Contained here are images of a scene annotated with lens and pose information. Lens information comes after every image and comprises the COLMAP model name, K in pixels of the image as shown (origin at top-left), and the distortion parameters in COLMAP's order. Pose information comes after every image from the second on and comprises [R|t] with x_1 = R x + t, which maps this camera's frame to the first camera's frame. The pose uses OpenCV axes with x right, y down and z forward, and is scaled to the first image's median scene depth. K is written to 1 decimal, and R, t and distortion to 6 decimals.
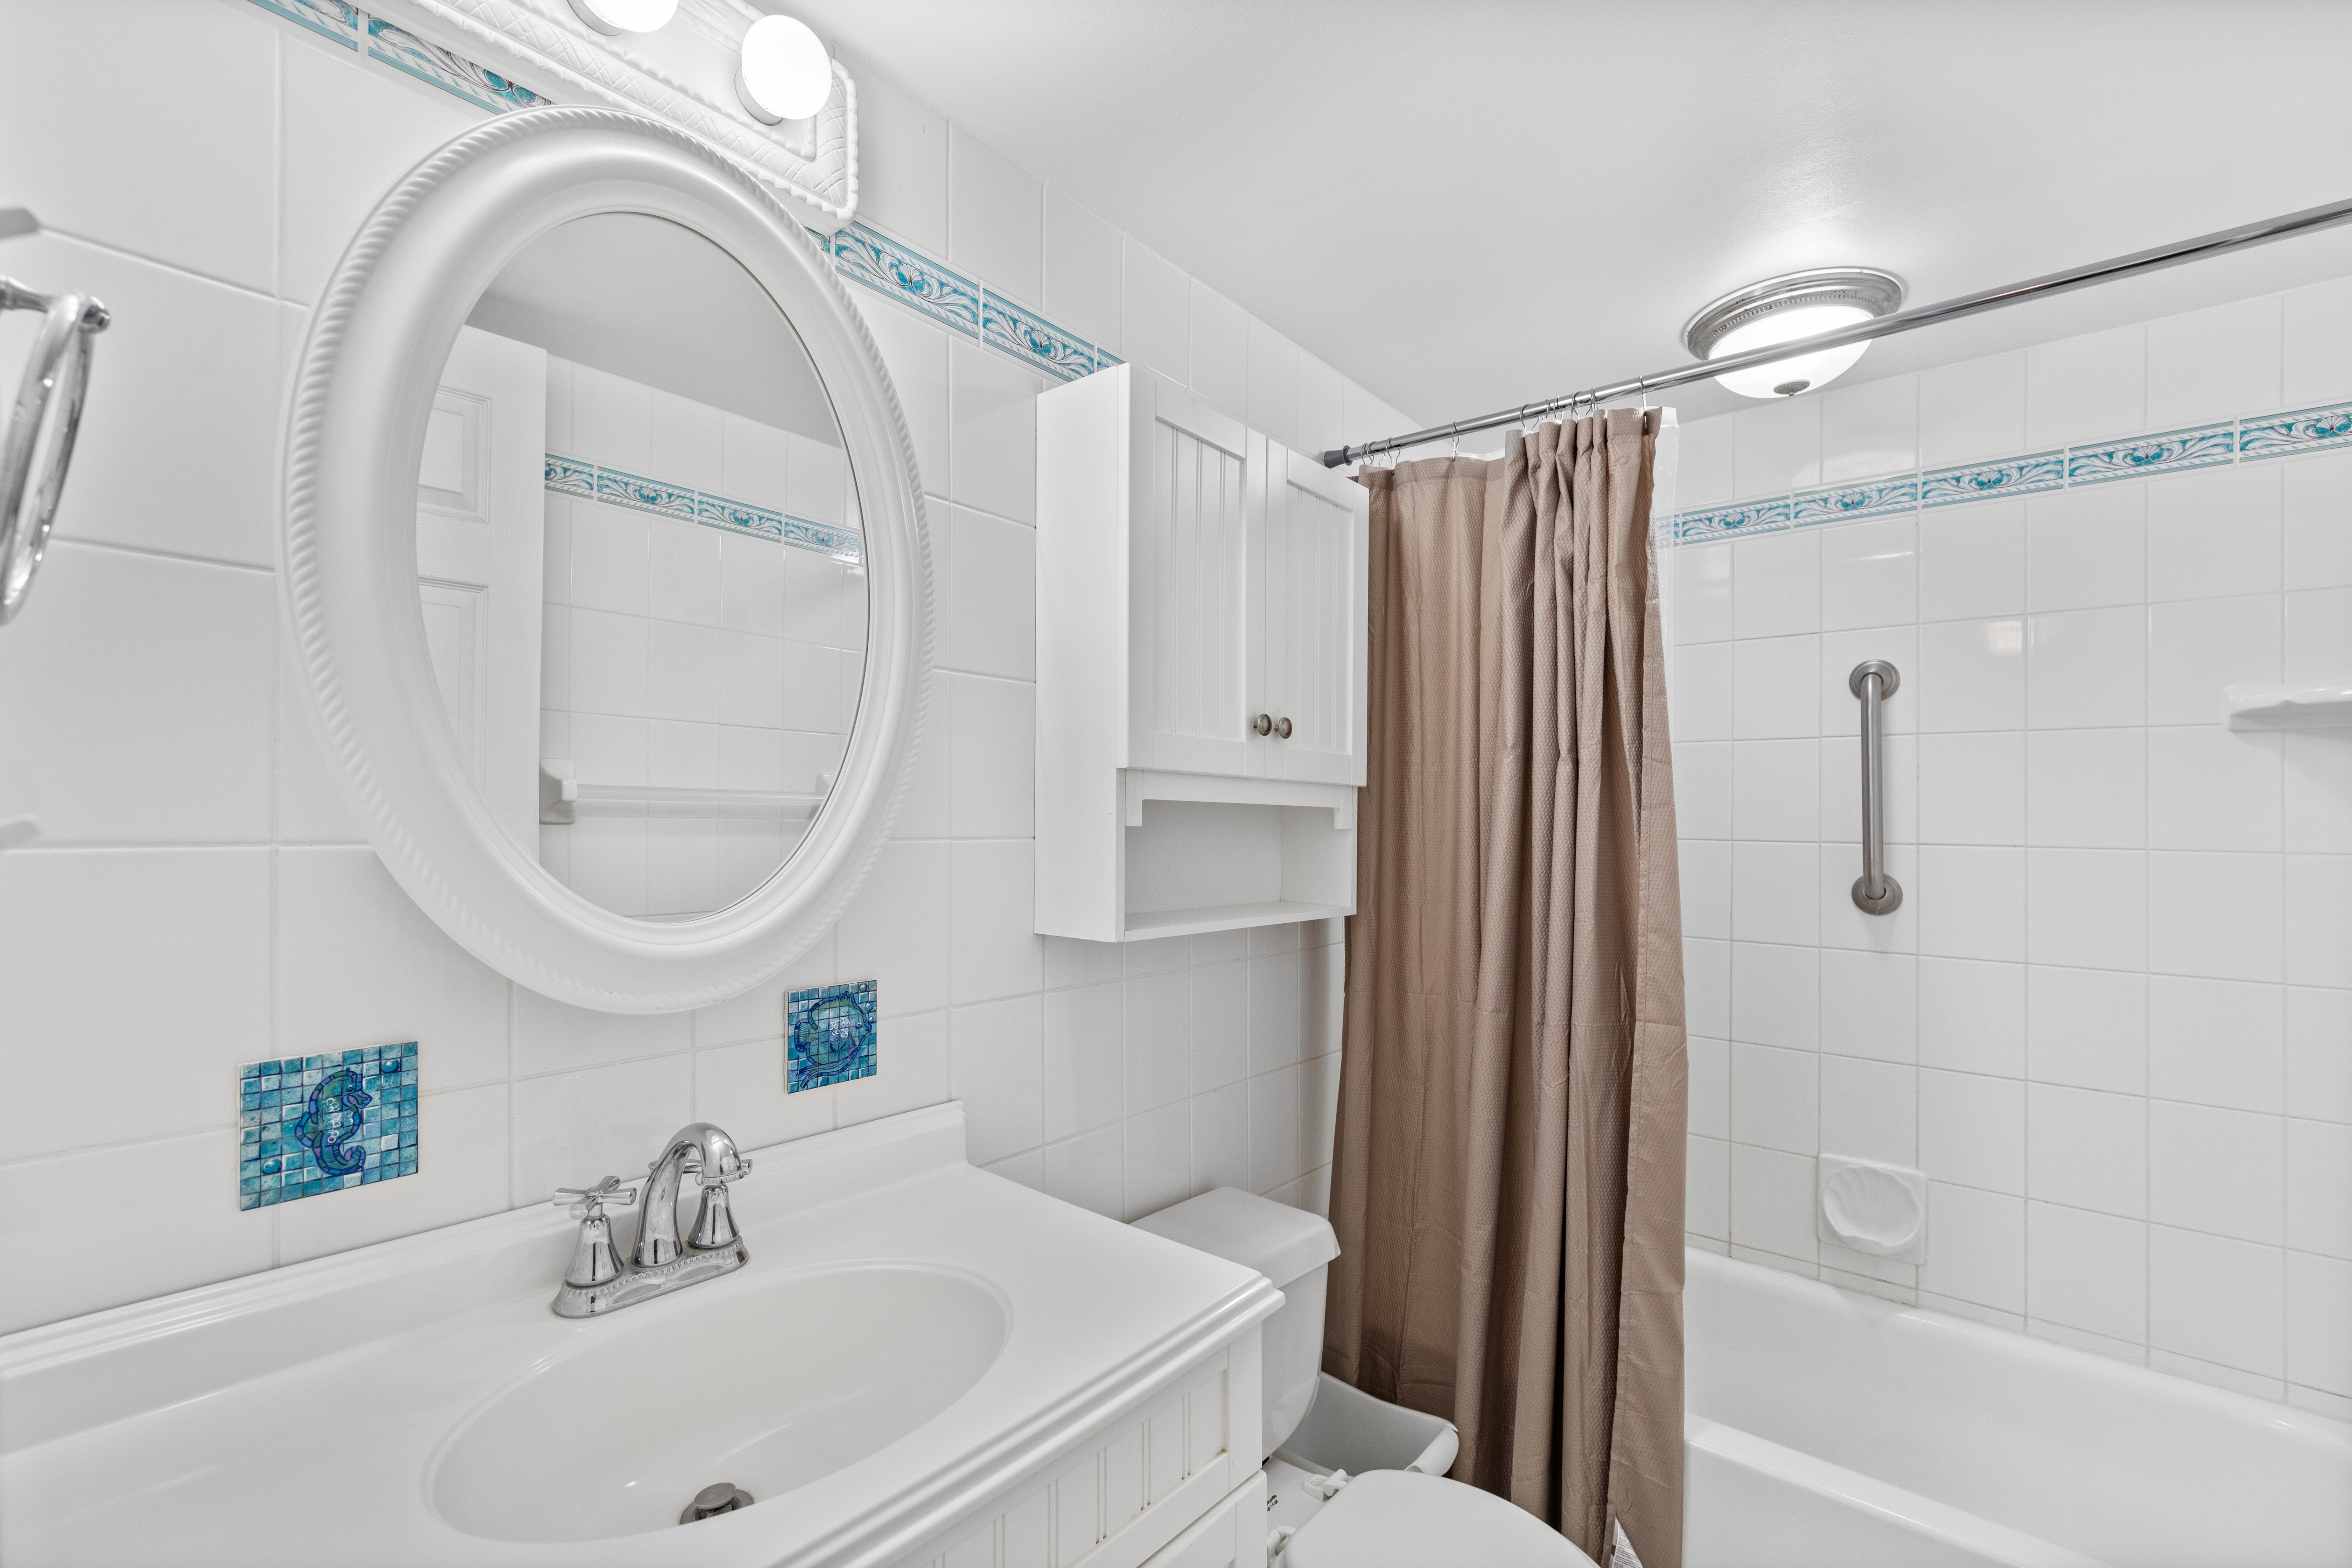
lens RADIAL K [[978.2, 0, 1187.9], [0, 978.2, 804.5], [0, 0, 1]] dist [0.001546, 0.000465]
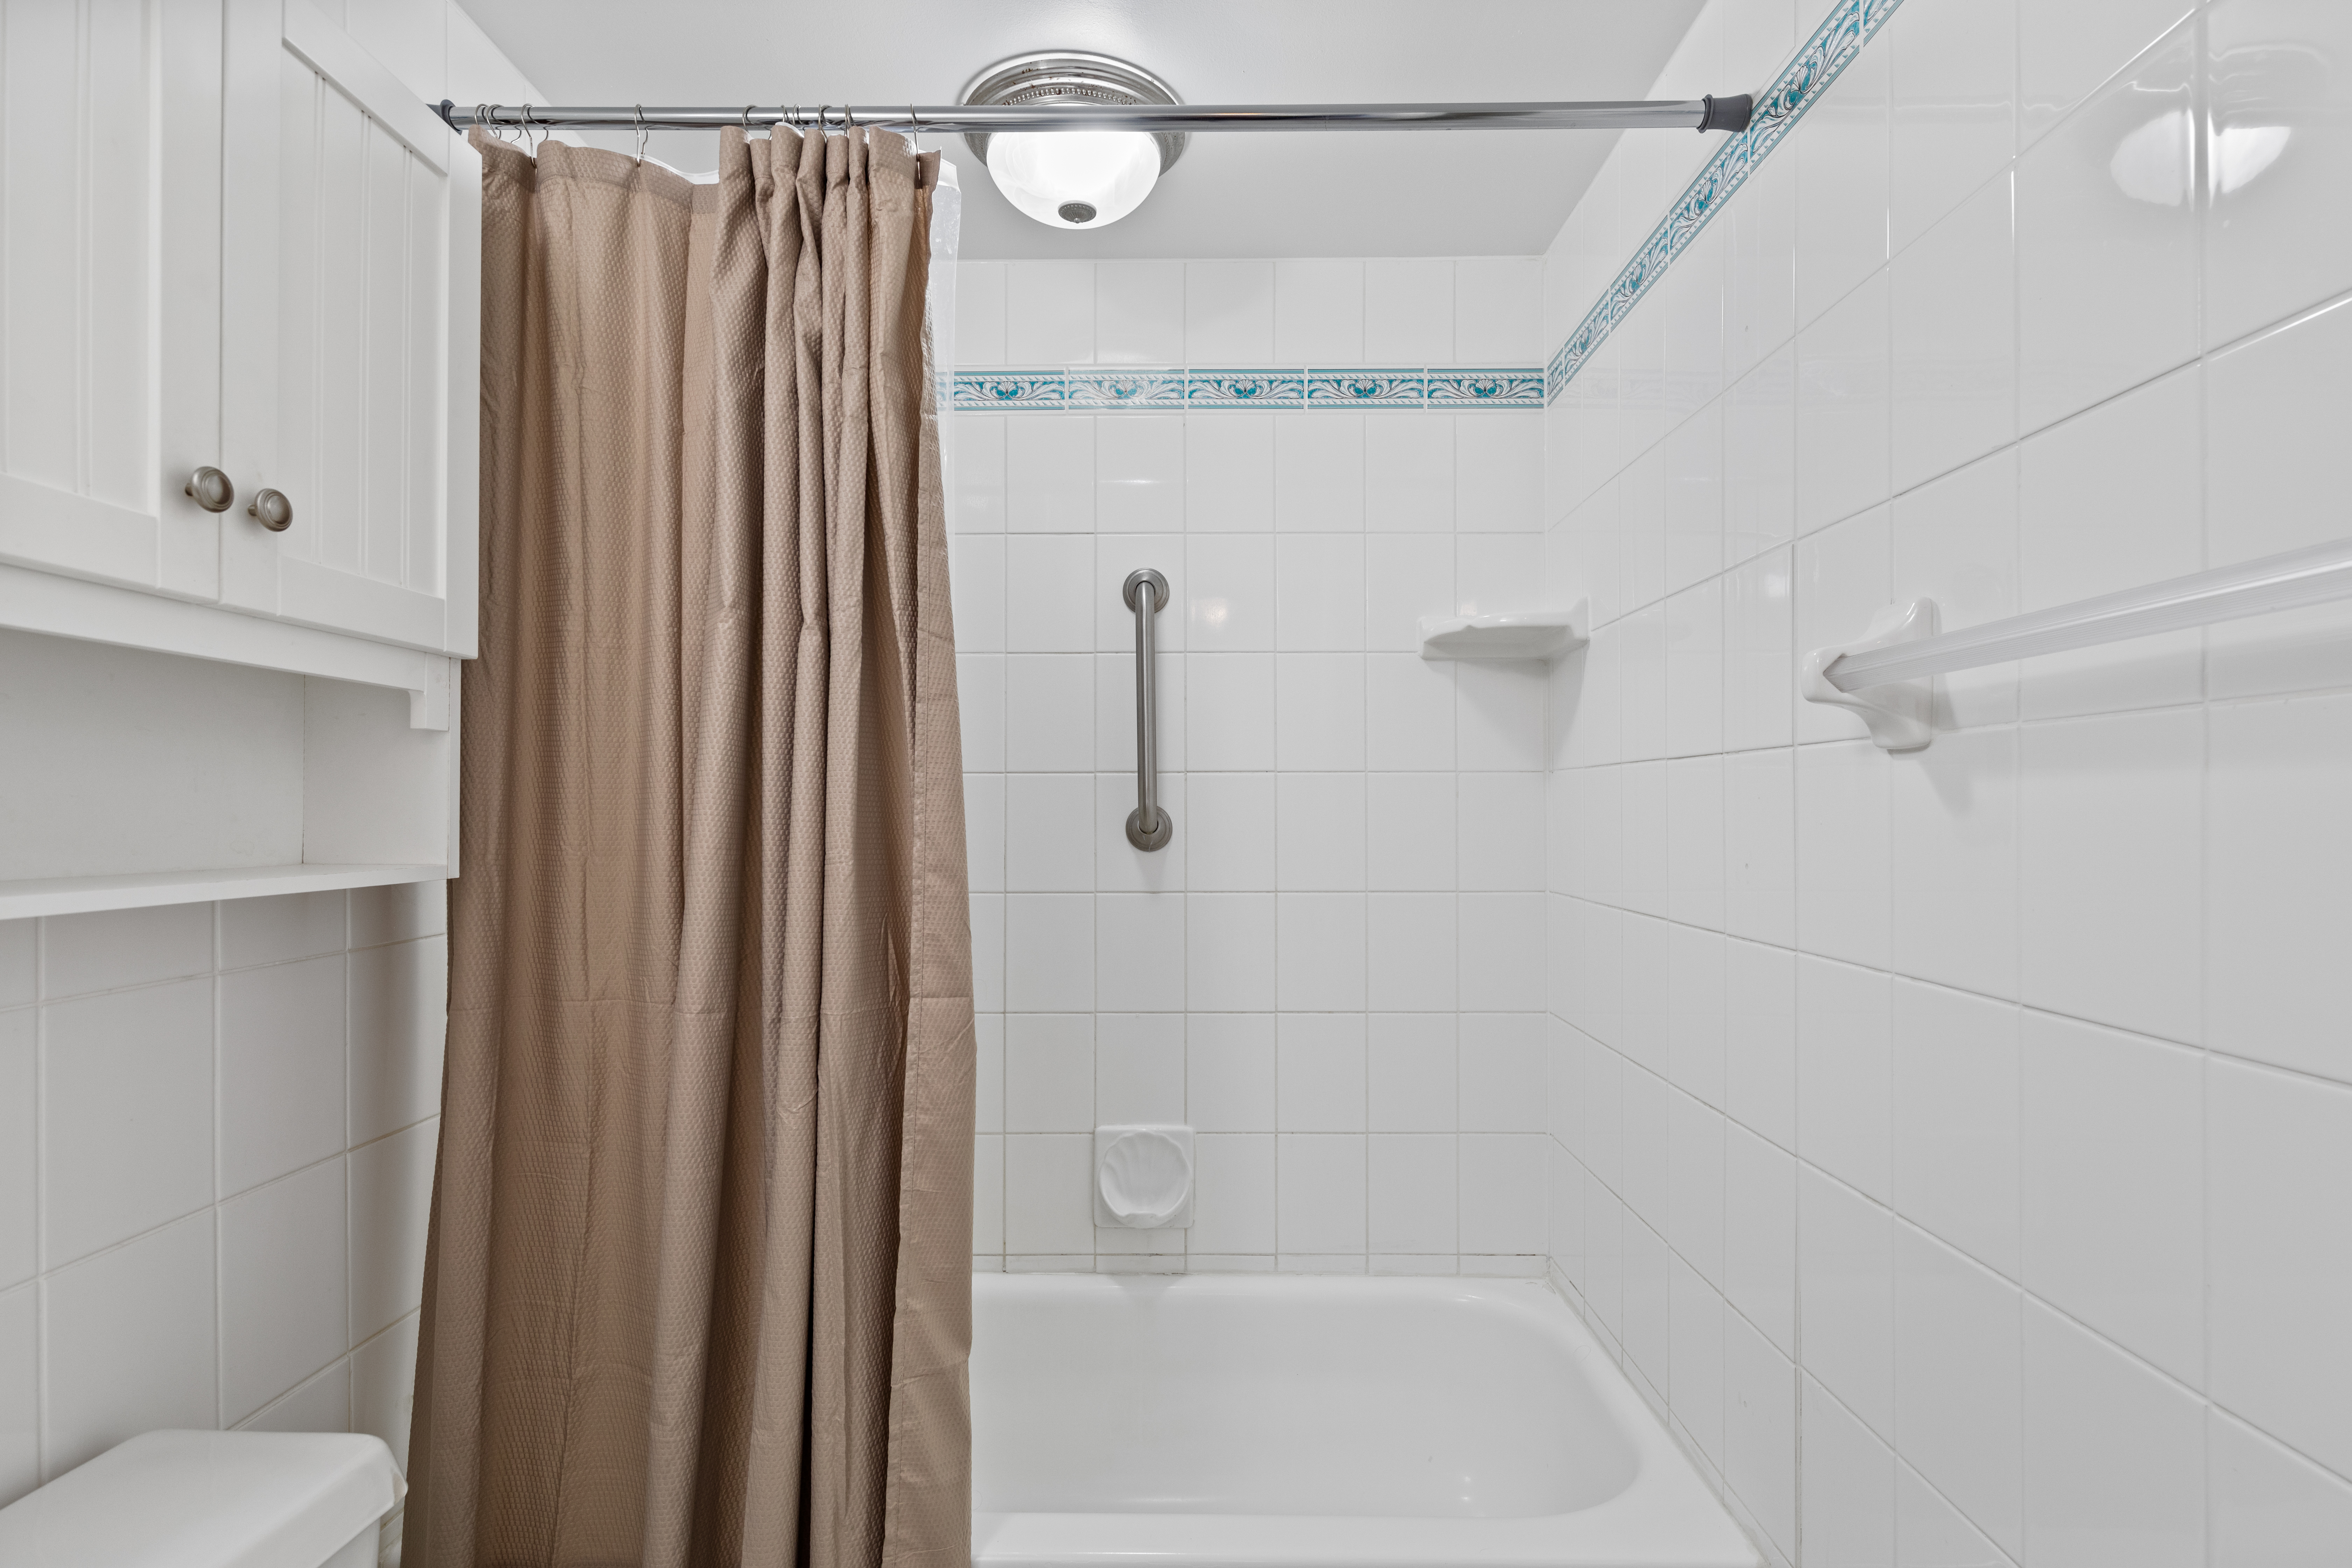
lens RADIAL K [[1115.7, 0, 1176.7], [0, 1115.7, 793.9], [0, 0, 1]] dist [0.003221, 0.000038]
pose [[0.771750, -0.005759, 0.635899, 0.085020], [-0.001652, 0.999937, 0.011061, 0.058503], [-0.635923, -0.009587, 0.771693, 0.231342]]
